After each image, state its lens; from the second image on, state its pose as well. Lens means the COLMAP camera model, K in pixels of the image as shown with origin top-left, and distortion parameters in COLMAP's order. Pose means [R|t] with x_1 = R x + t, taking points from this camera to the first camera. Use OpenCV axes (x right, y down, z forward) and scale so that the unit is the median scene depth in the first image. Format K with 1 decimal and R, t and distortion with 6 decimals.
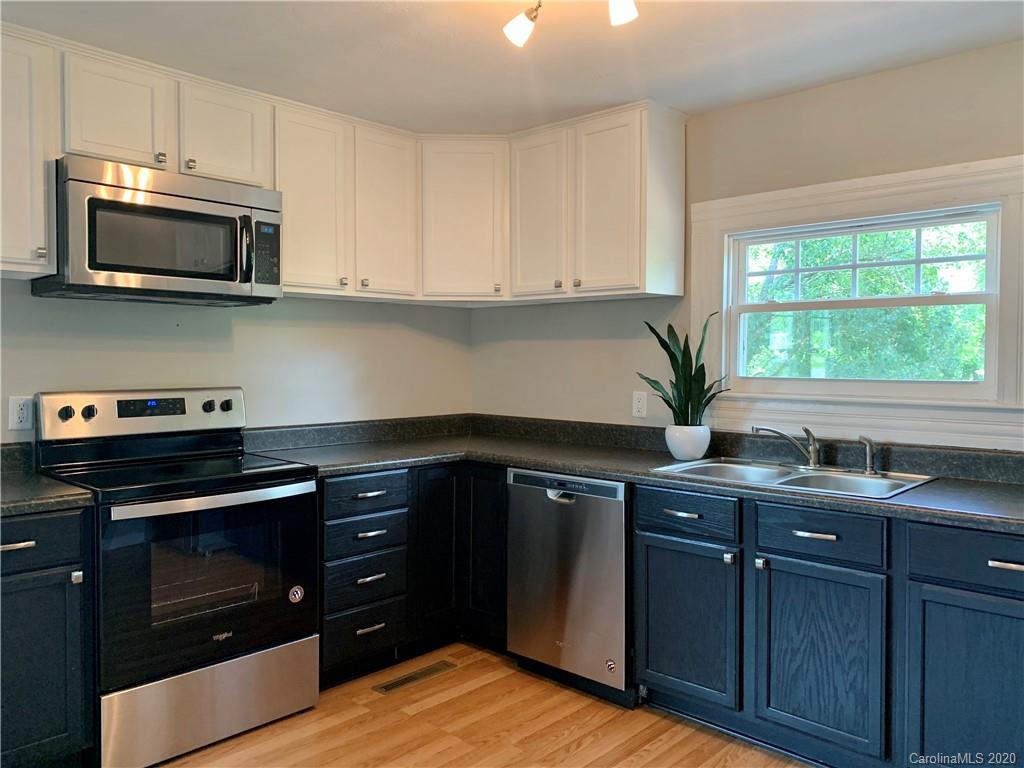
lens RADIAL K [[779.3, 0, 512.0], [0, 779.3, 384.0], [0, 0, 1]] dist [0.074393, -0.130644]
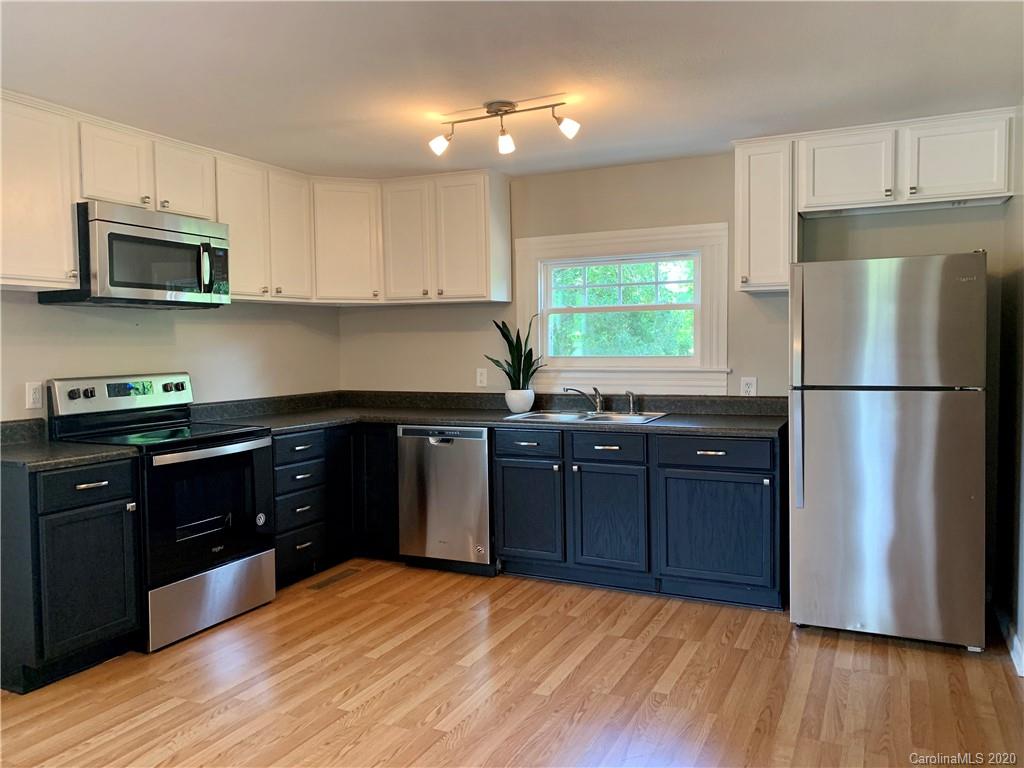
lens RADIAL K [[779.3, 0, 512.0], [0, 779.3, 384.0], [0, 0, 1]] dist [0.074393, -0.130644]
pose [[0.951905, -0.031524, 0.304767, -0.253506], [0.025588, 0.999397, 0.023452, 0.007284], [-0.305323, -0.014526, 0.952138, -0.428401]]
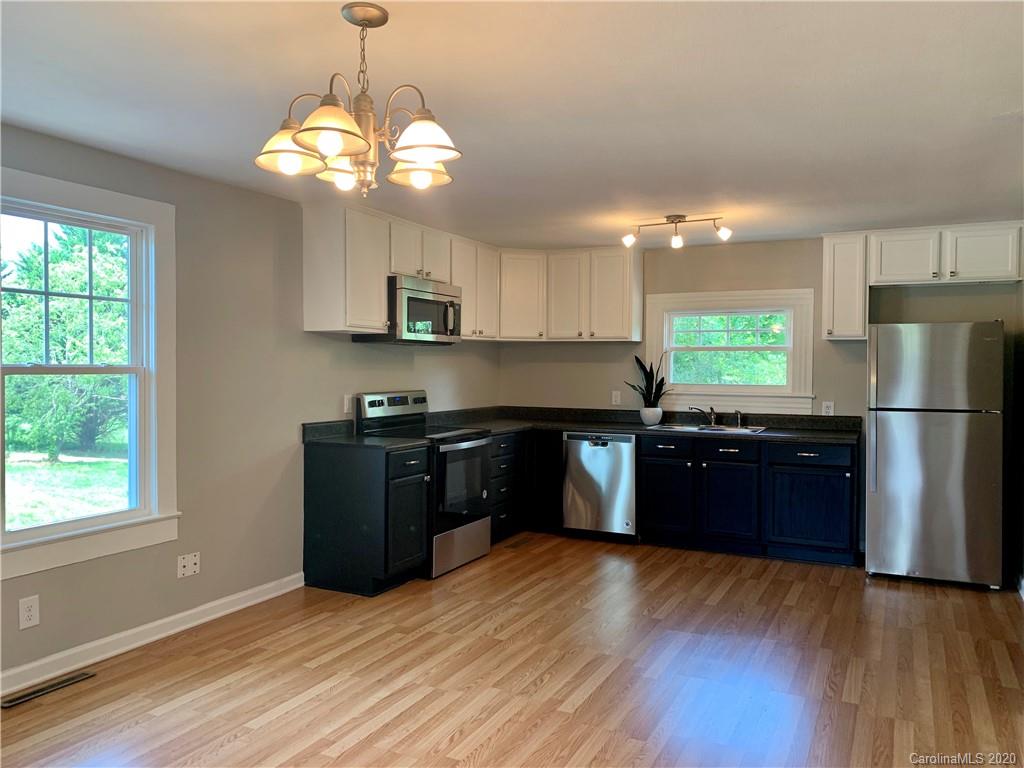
lens RADIAL K [[779.3, 0, 512.0], [0, 779.3, 384.0], [0, 0, 1]] dist [0.074393, -0.130644]
pose [[0.957401, -0.003825, 0.288736, -0.733050], [0.006225, 0.999953, -0.007394, 0.004660], [-0.288695, 0.008876, 0.957380, -0.851472]]
